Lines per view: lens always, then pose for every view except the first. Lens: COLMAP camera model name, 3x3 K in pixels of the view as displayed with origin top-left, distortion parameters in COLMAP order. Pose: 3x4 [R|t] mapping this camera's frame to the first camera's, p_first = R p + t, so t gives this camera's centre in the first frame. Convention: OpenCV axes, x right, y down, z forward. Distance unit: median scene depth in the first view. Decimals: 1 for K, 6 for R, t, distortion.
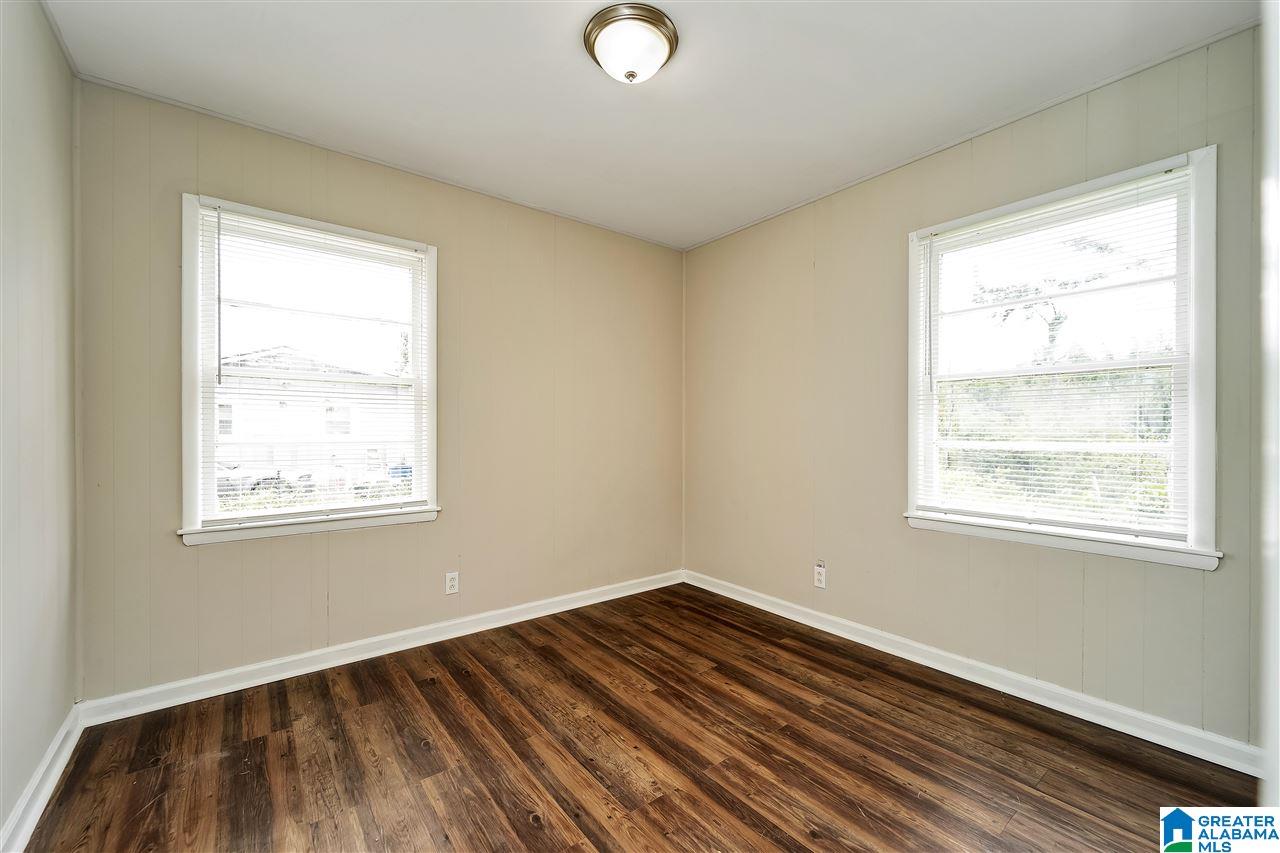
lens RADIAL K [[525.4, 0, 641.8], [0, 525.4, 427.4], [0, 0, 1]] dist [0.000716, -0.000477]
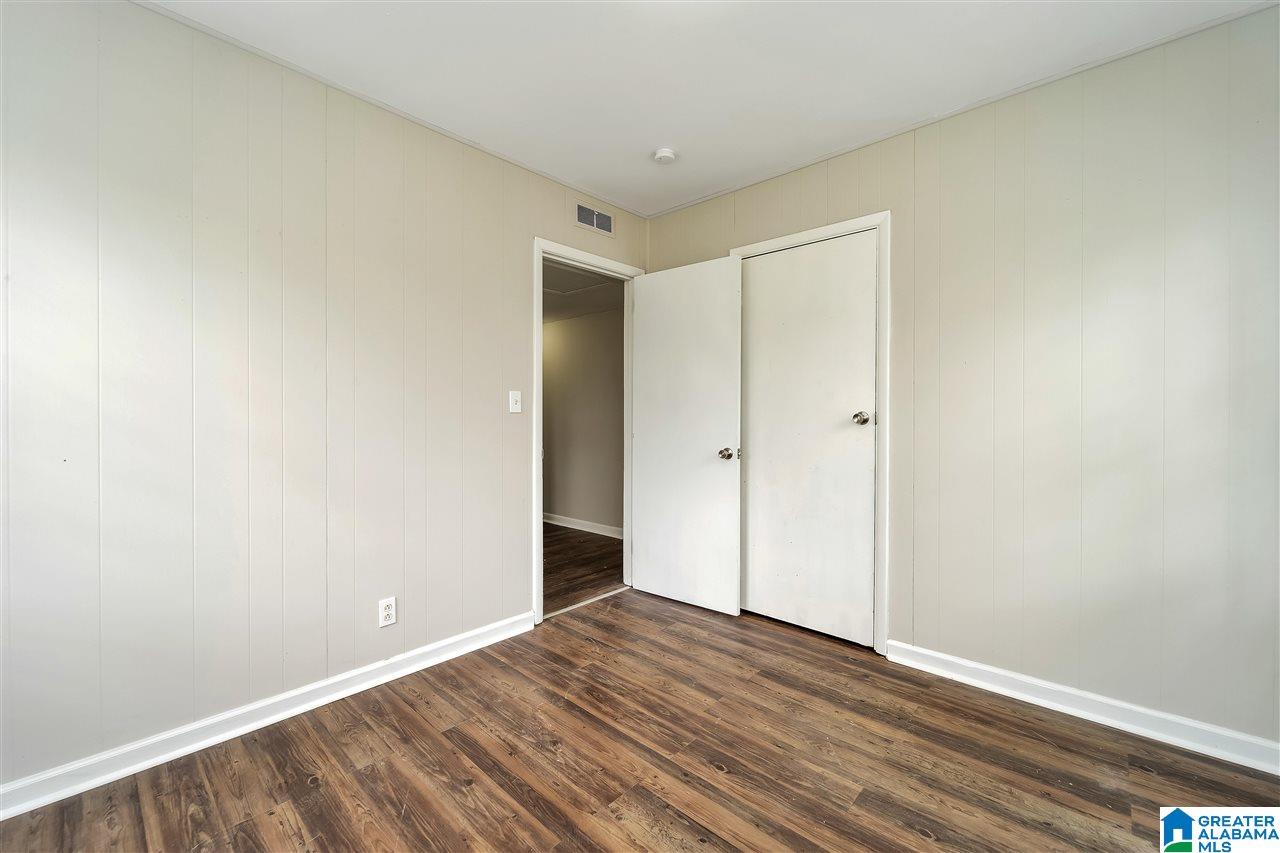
lens RADIAL K [[525.4, 0, 638.9], [0, 525.4, 424.3], [0, 0, 1]] dist [0.000716, -0.000477]
pose [[-0.987421, 0.000298, -0.158114, 0.139494], [-0.000735, 0.999979, 0.006480, 0.009671], [0.158113, 0.006515, -0.987400, 2.003012]]
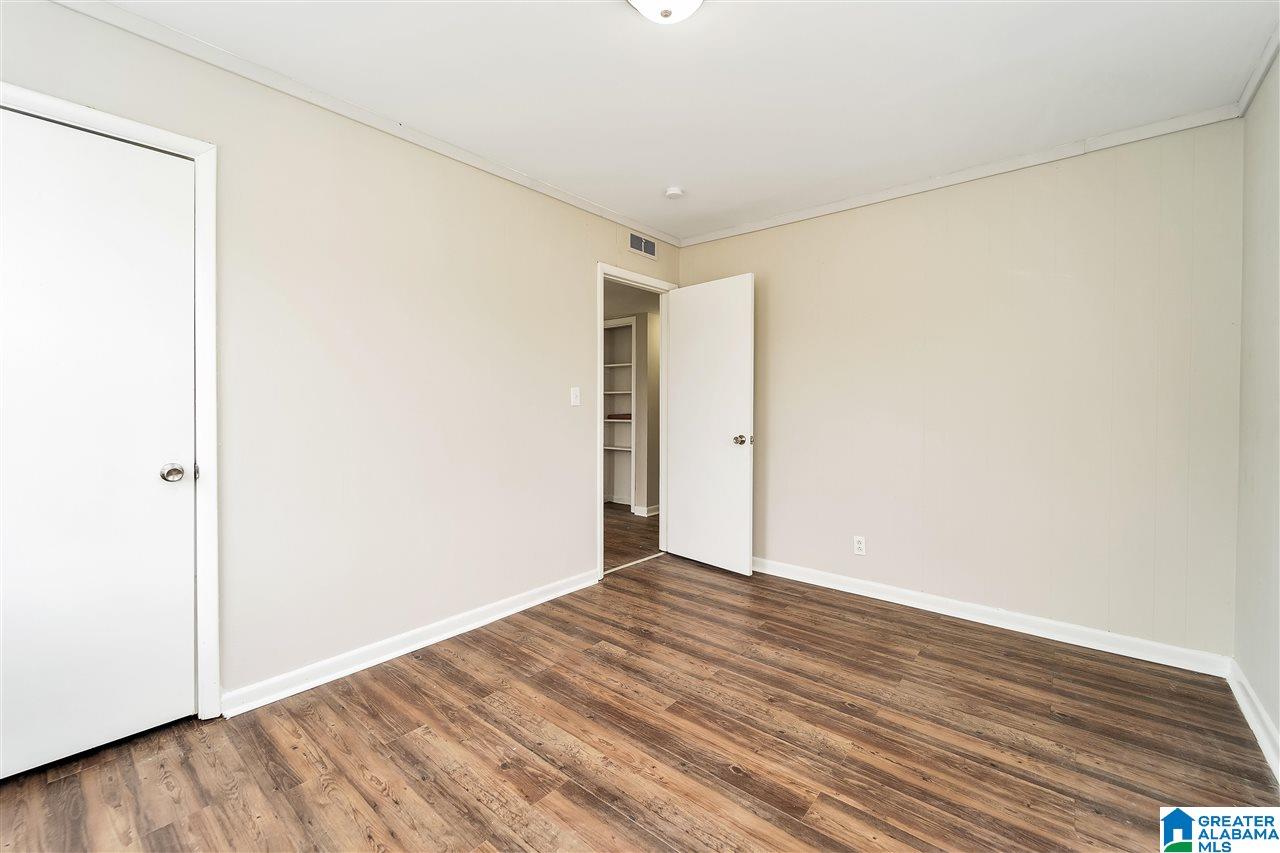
lens RADIAL K [[525.4, 0, 638.2], [0, 525.4, 420.7], [0, 0, 1]] dist [0.000716, -0.000477]
pose [[-0.976294, 0.004928, -0.216393, 0.346562], [0.001639, 0.999880, 0.015374, 0.010620], [0.216443, 0.014654, -0.976185, 2.190706]]
